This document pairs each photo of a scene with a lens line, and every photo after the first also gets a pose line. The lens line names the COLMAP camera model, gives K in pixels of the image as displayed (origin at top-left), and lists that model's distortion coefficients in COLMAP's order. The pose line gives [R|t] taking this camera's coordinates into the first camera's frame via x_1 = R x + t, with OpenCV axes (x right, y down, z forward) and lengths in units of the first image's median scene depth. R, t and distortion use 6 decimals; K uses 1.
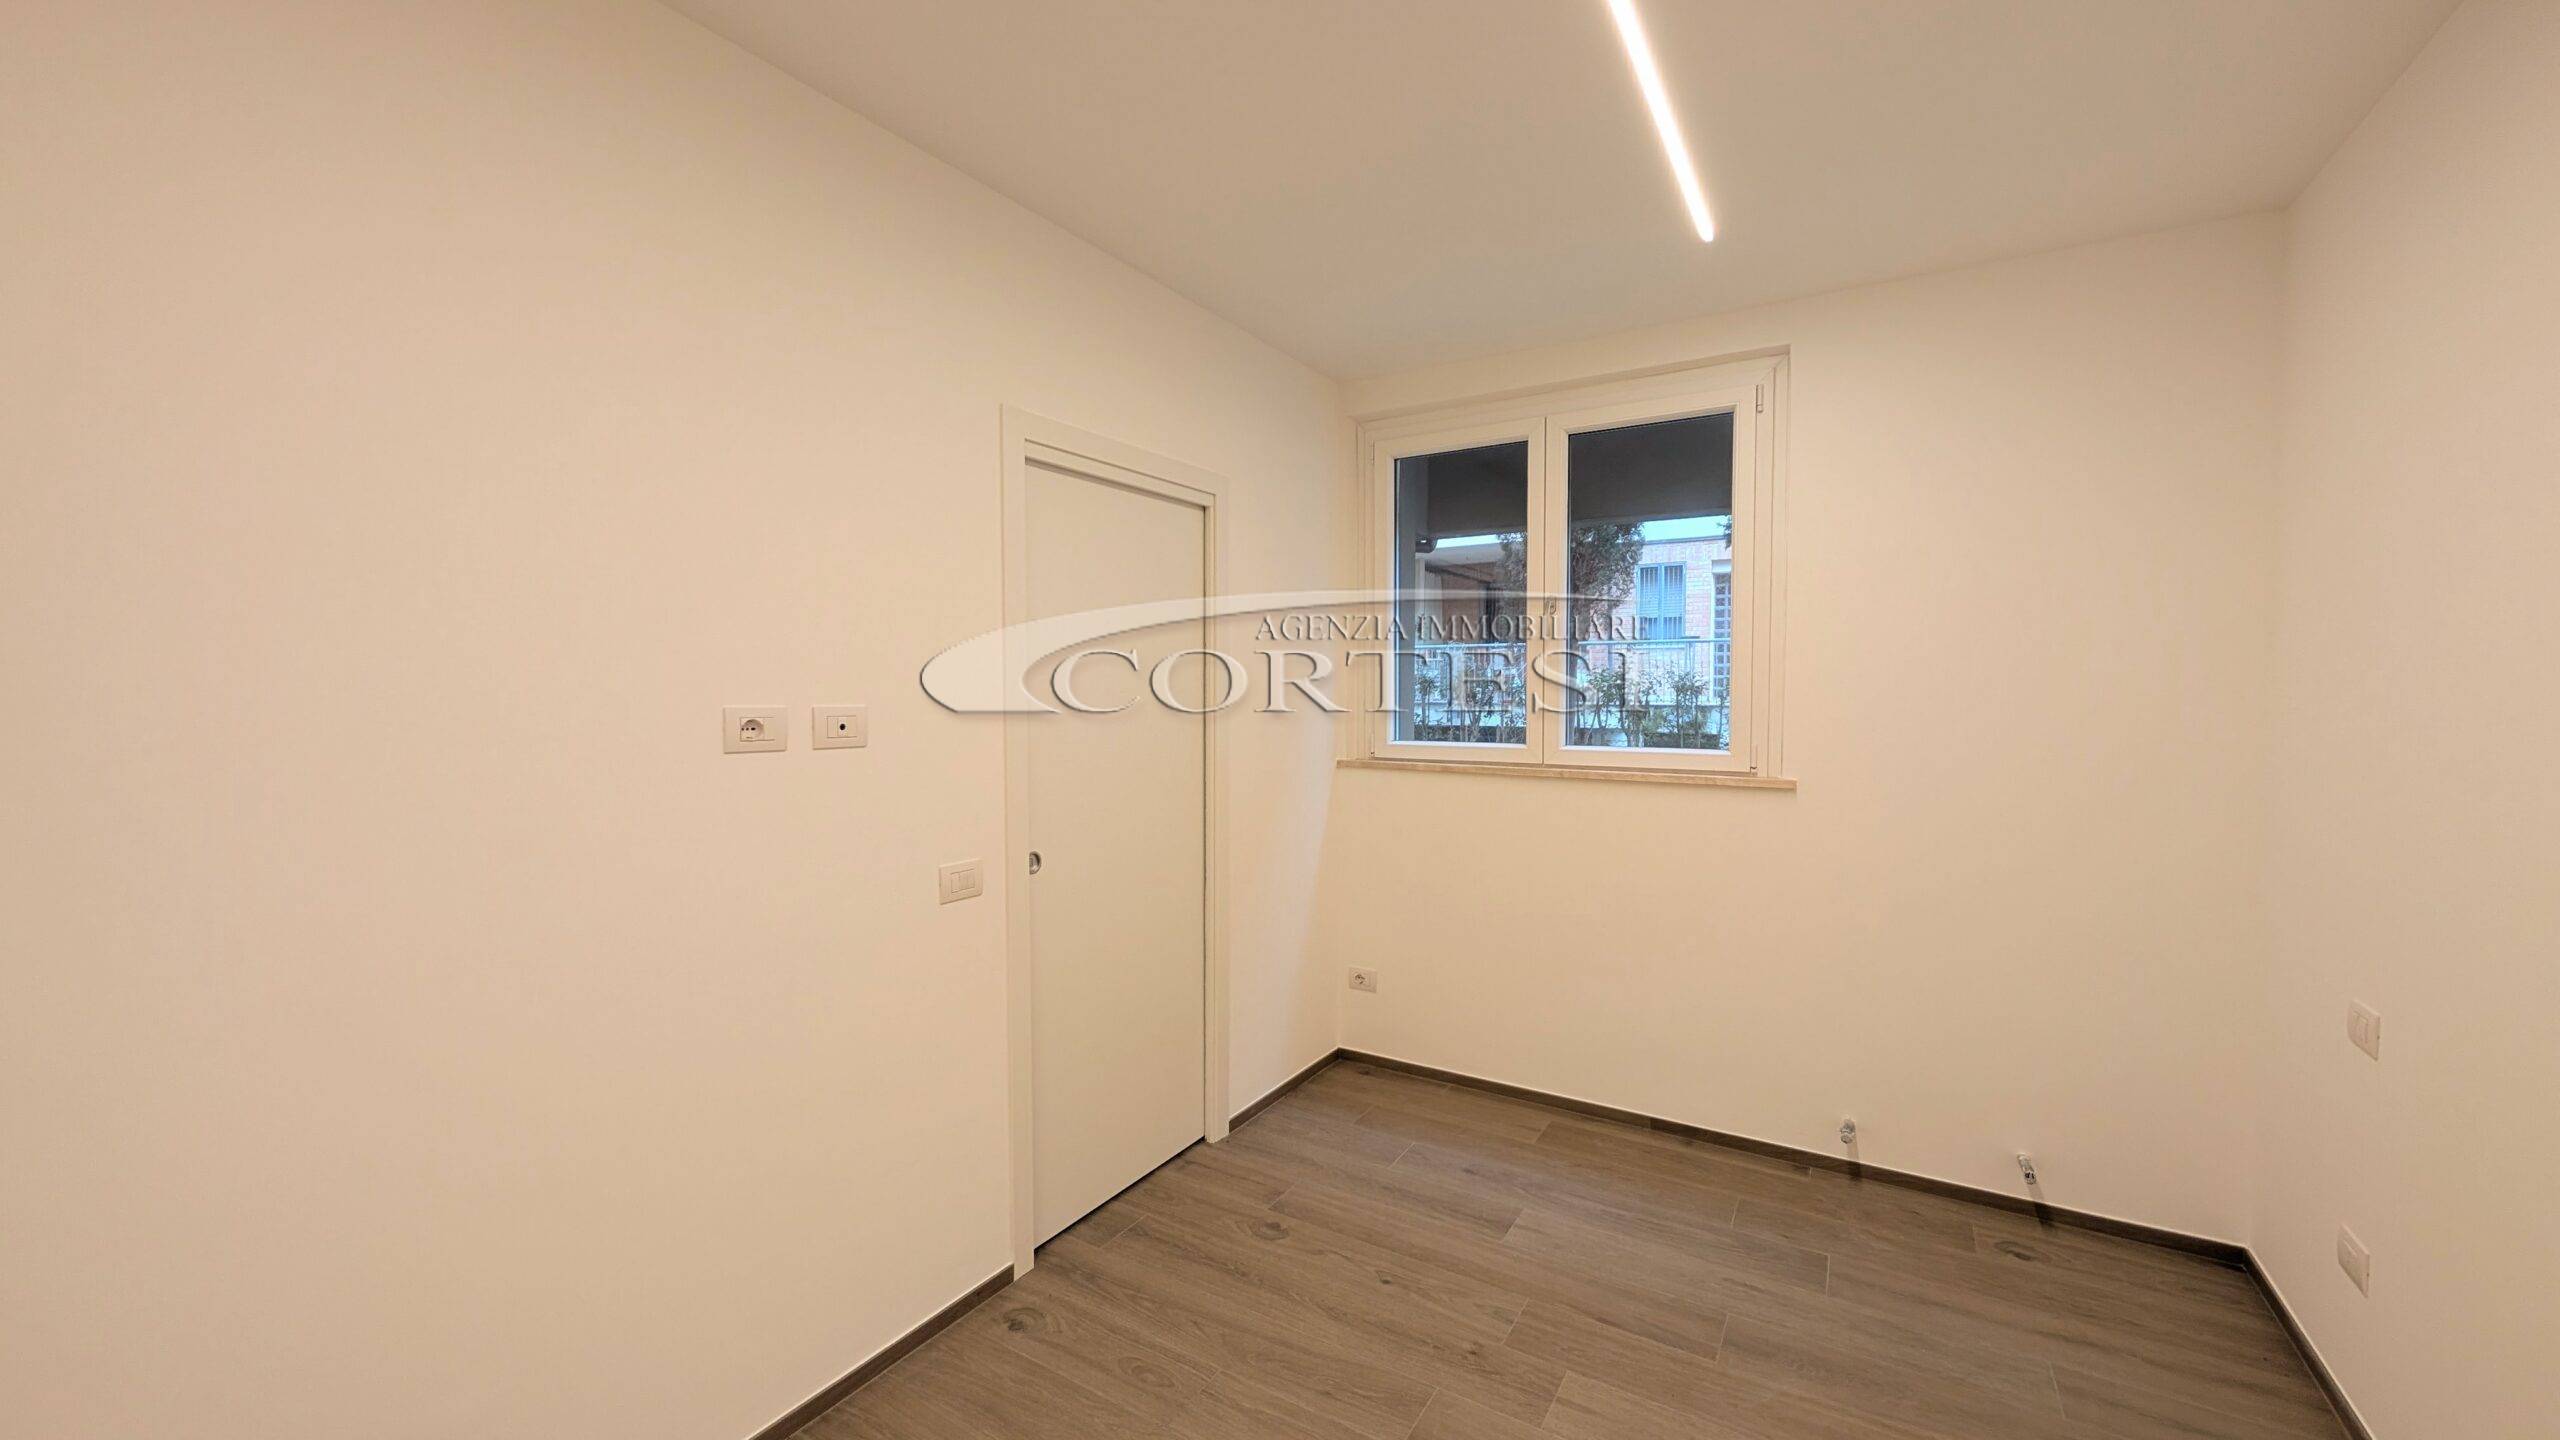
lens RADIAL K [[960.8, 0, 1288.6], [0, 960.8, 721.7], [0, 0, 1]] dist [-0.000491, 0.000030]
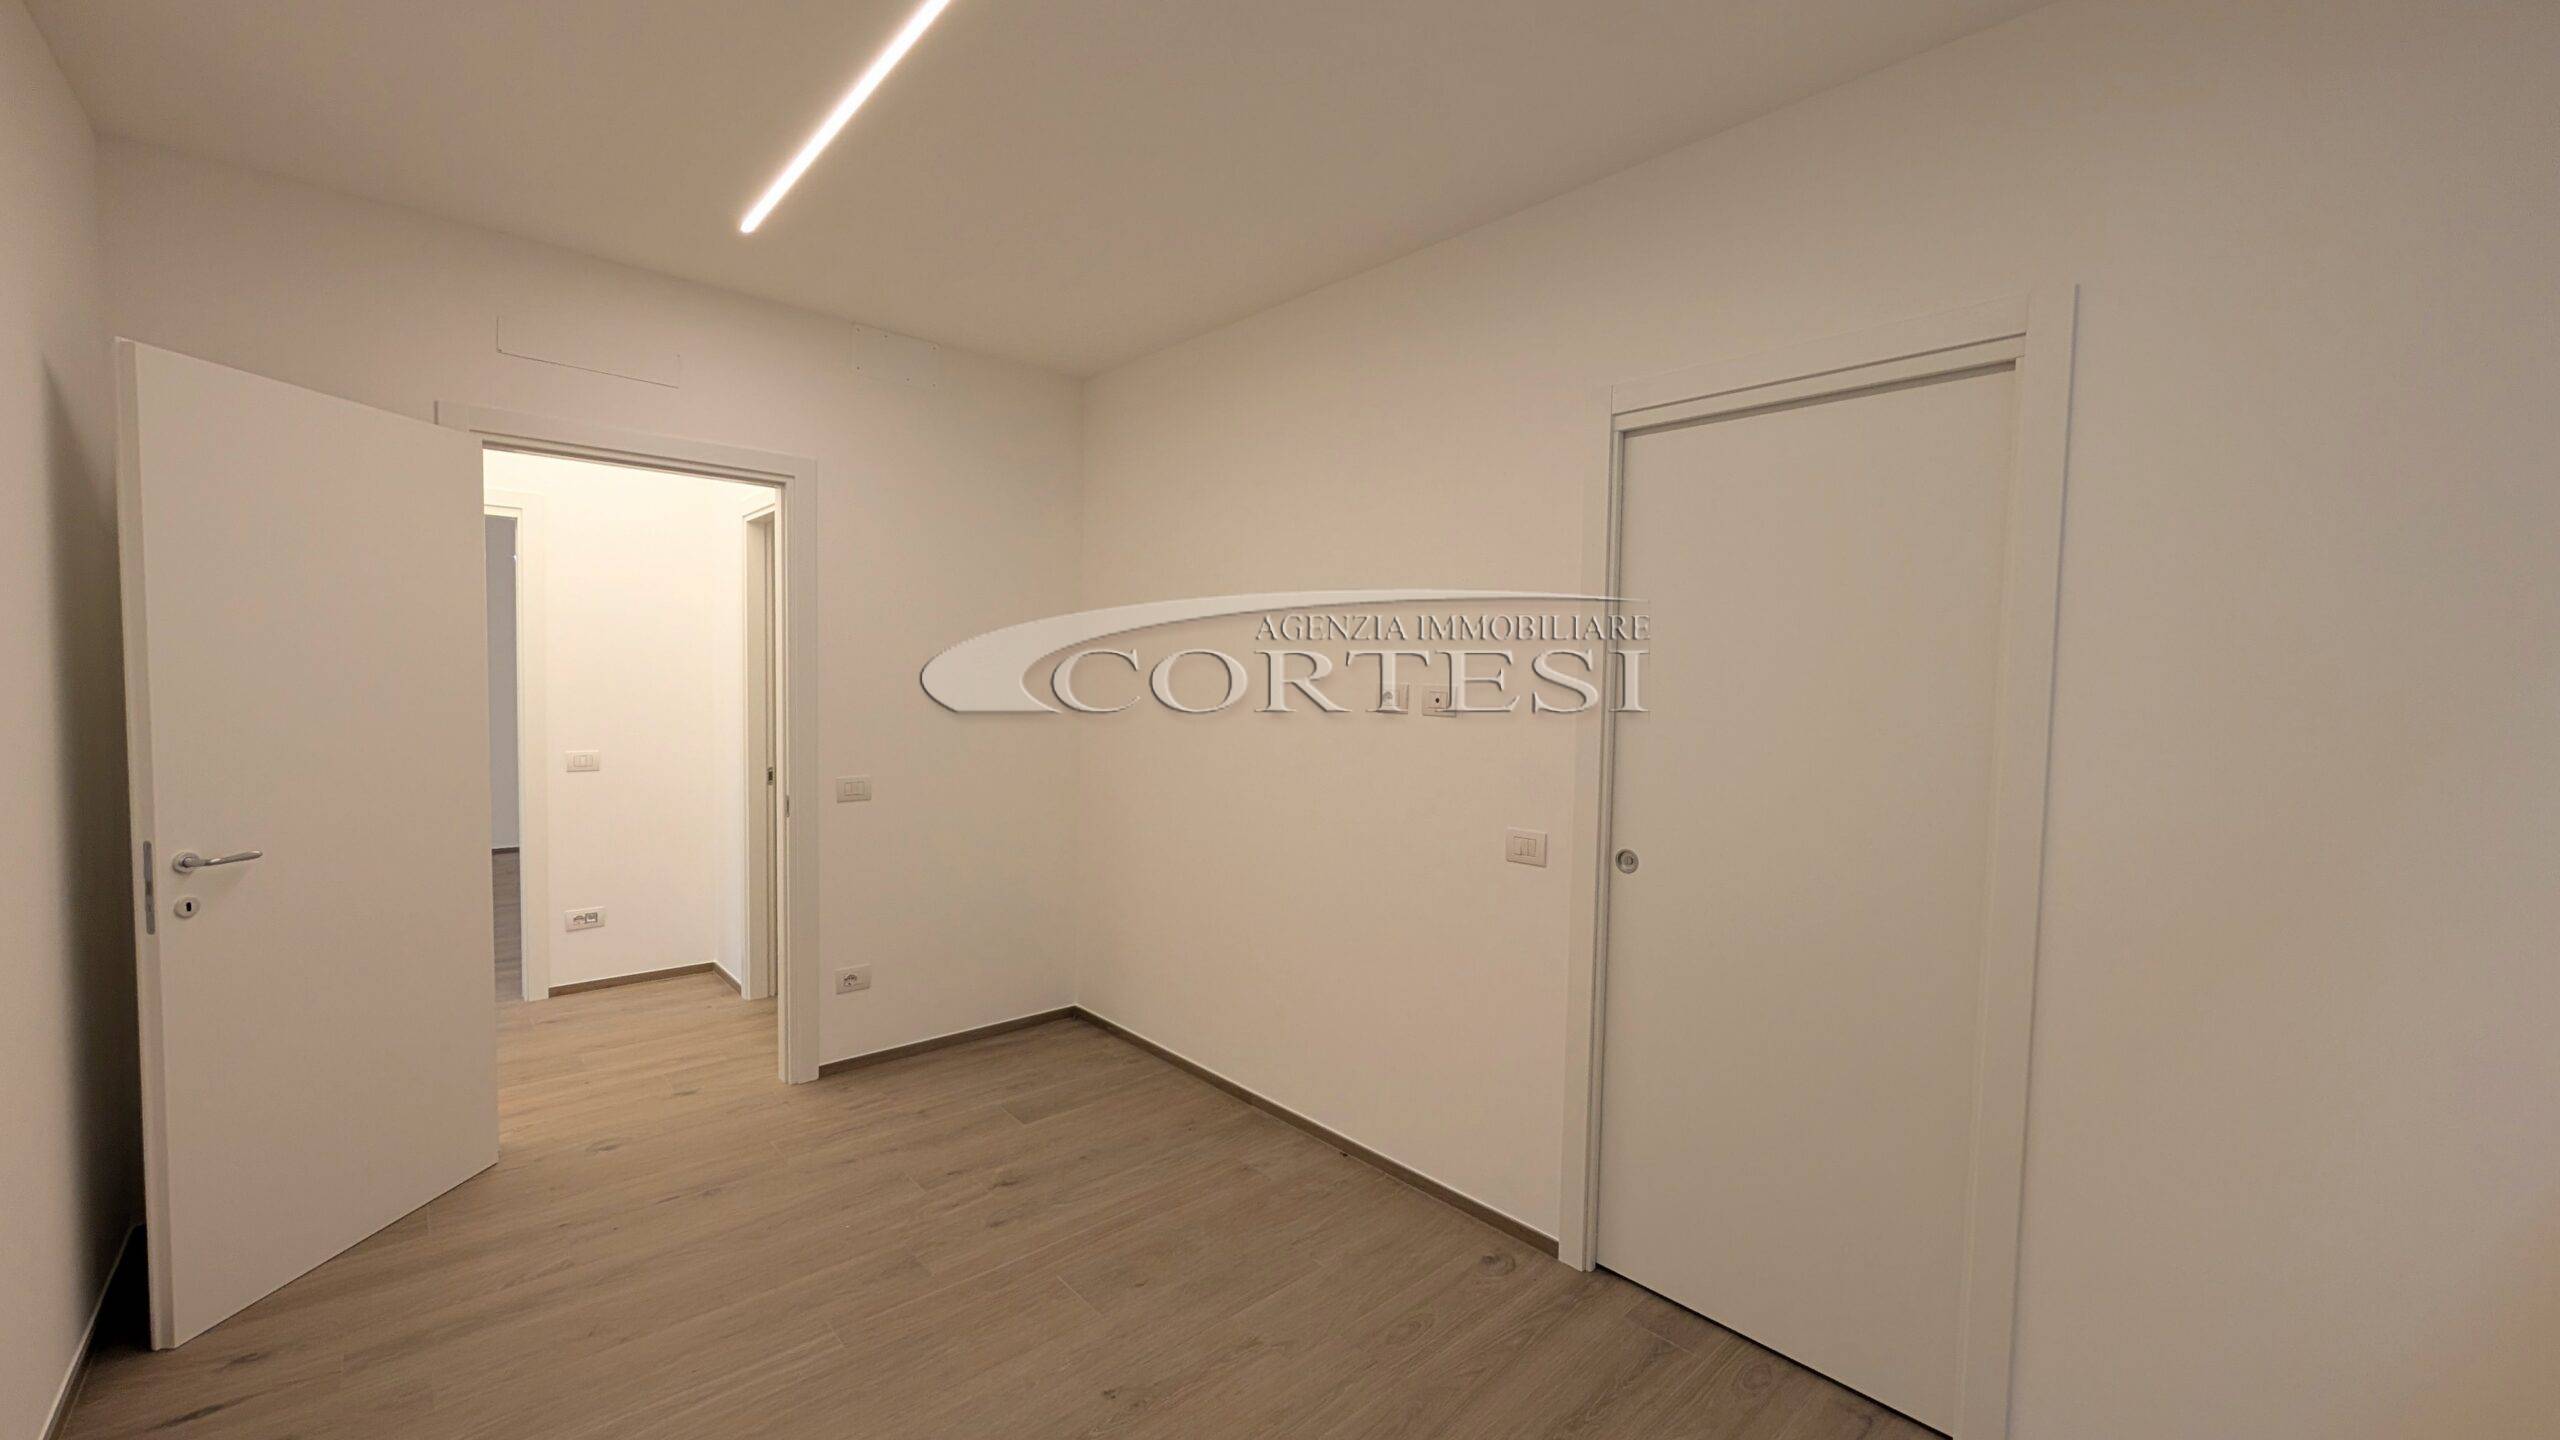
lens RADIAL K [[960.8, 0, 1286.0], [0, 960.8, 720.7], [0, 0, 1]] dist [-0.000491, 0.000030]
pose [[-0.263009, 0.027326, -0.964406, 0.654816], [-0.062726, 0.997000, 0.045356, -0.010727], [0.962752, 0.072423, -0.260506, 0.825375]]
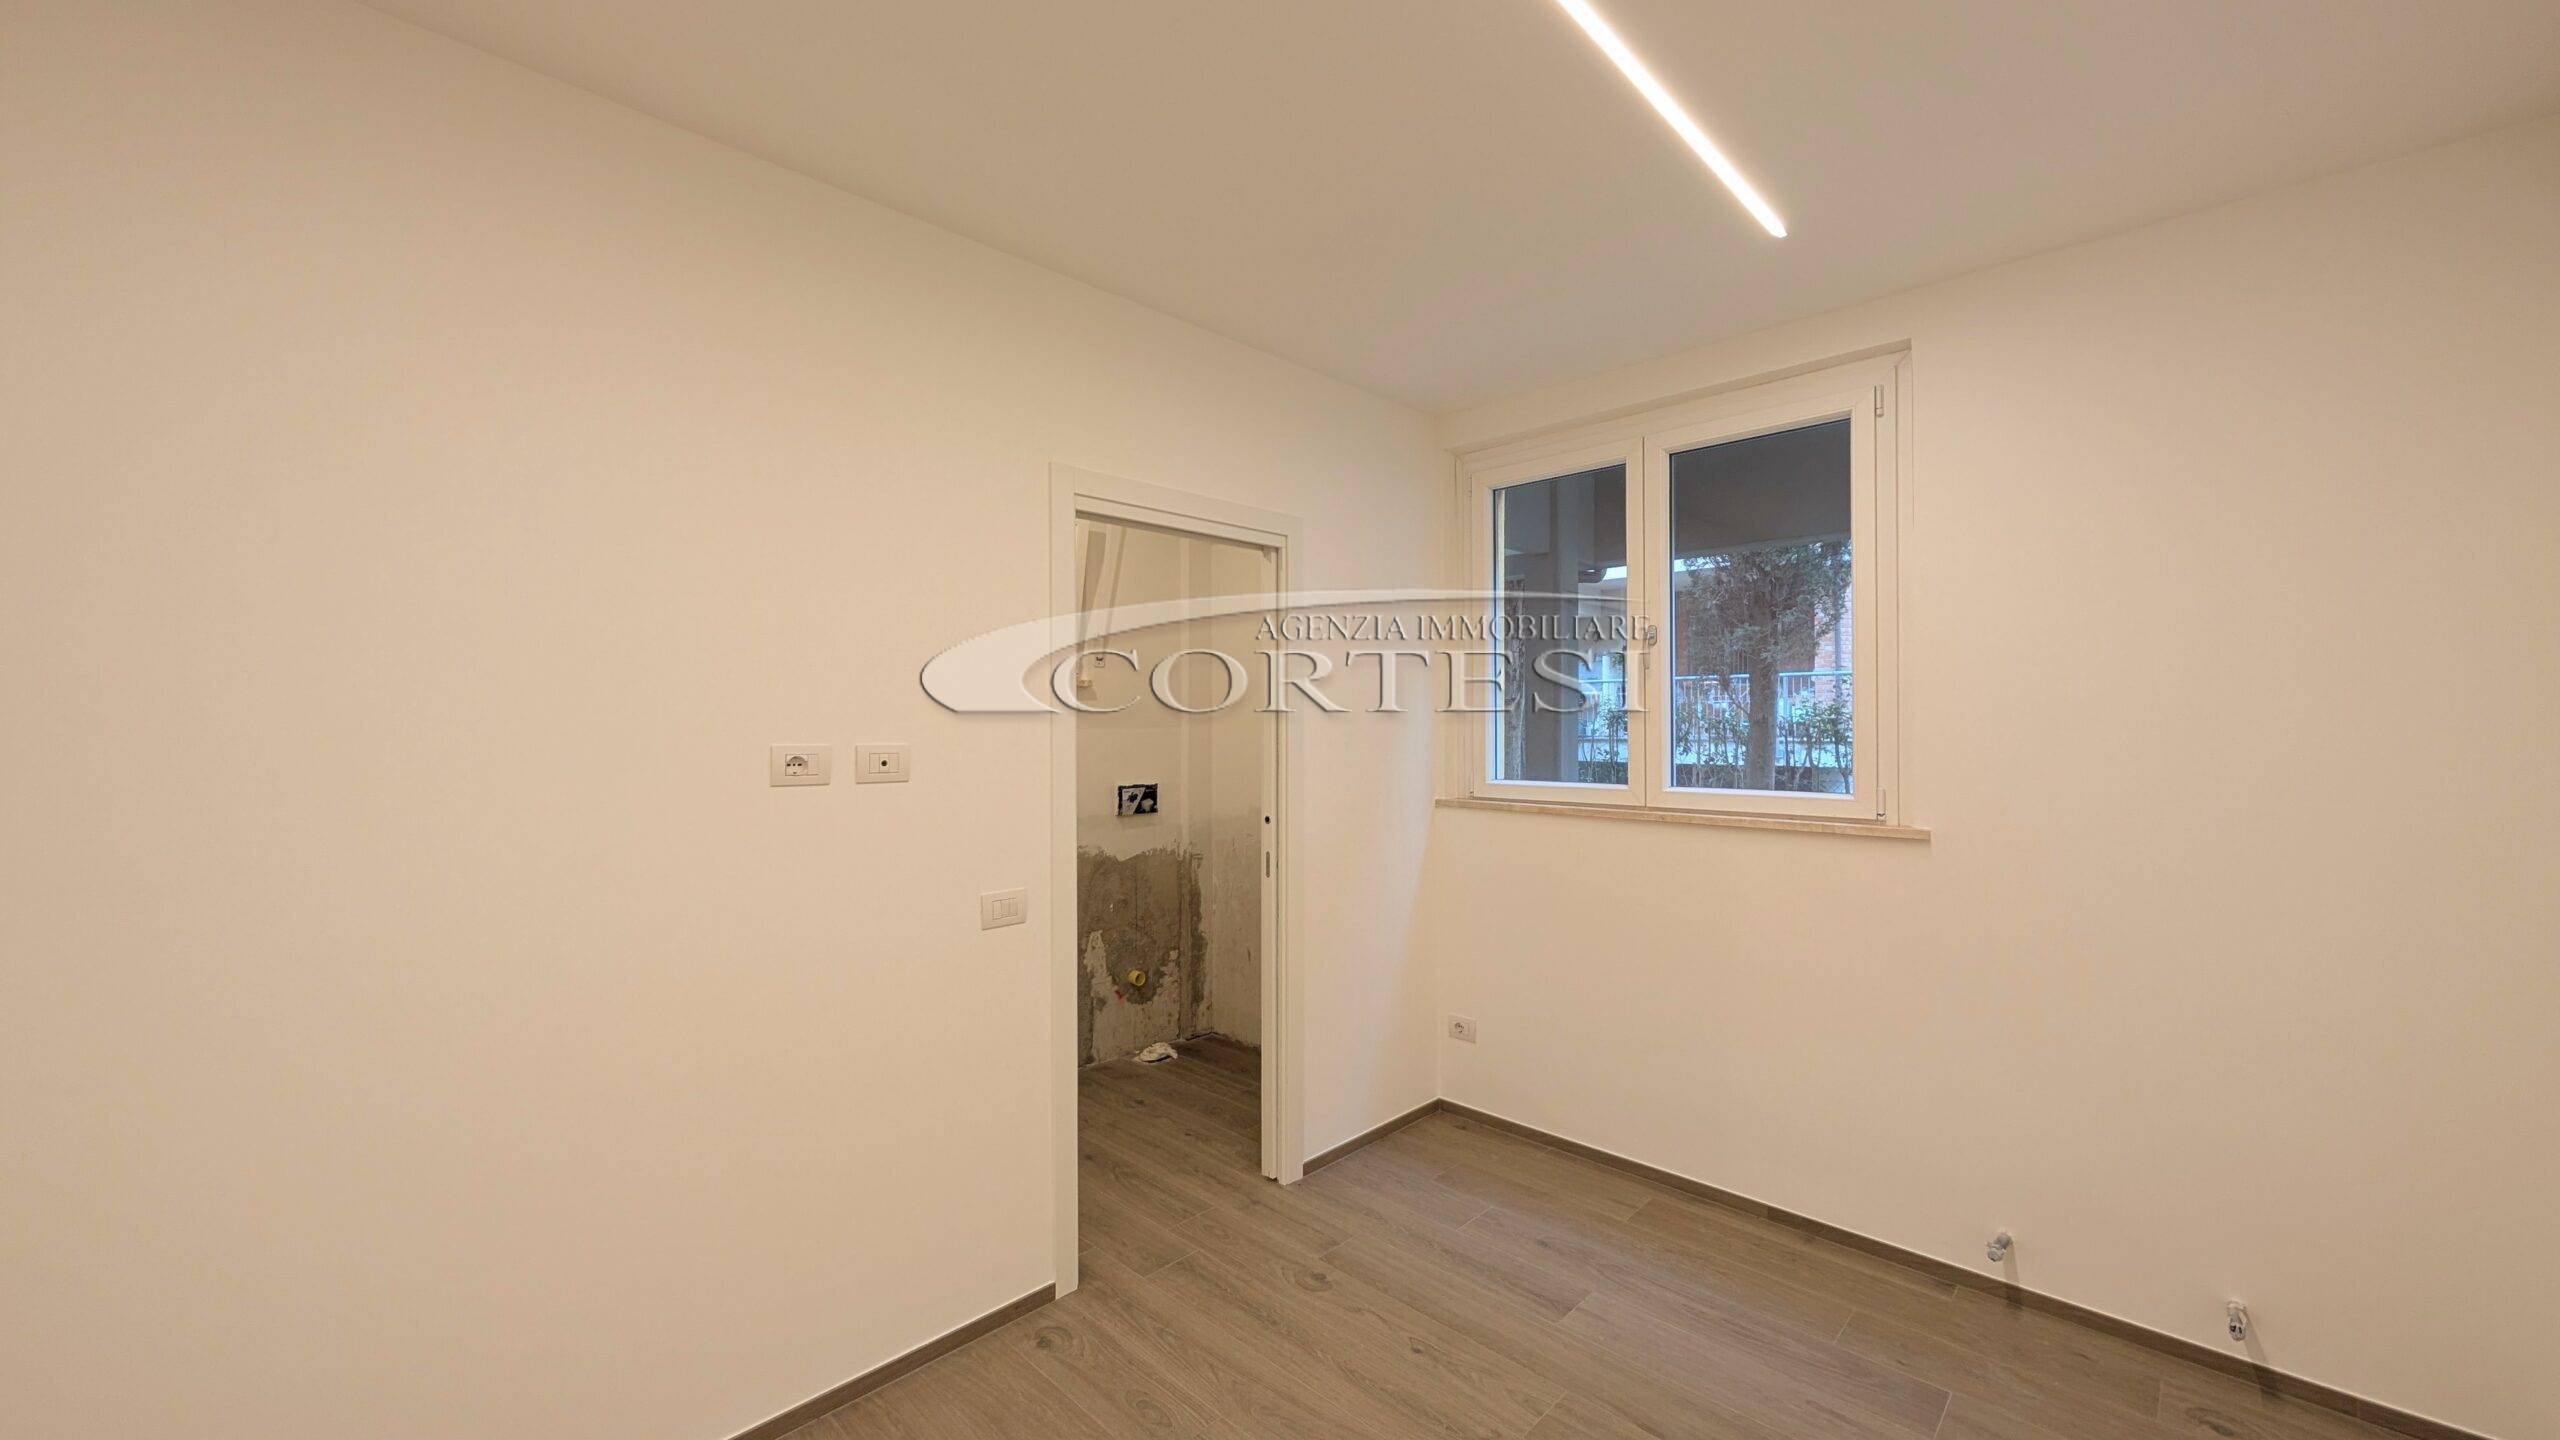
lens RADIAL K [[960.8, 0, 1286.9], [0, 960.8, 720.7], [0, 0, 1]] dist [-0.000491, 0.000030]
pose [[0.975390, -0.004379, -0.220445, 0.163682], [-0.004100, 0.999270, -0.037991, -0.002545], [0.220451, 0.037960, 0.974659, 0.019224]]
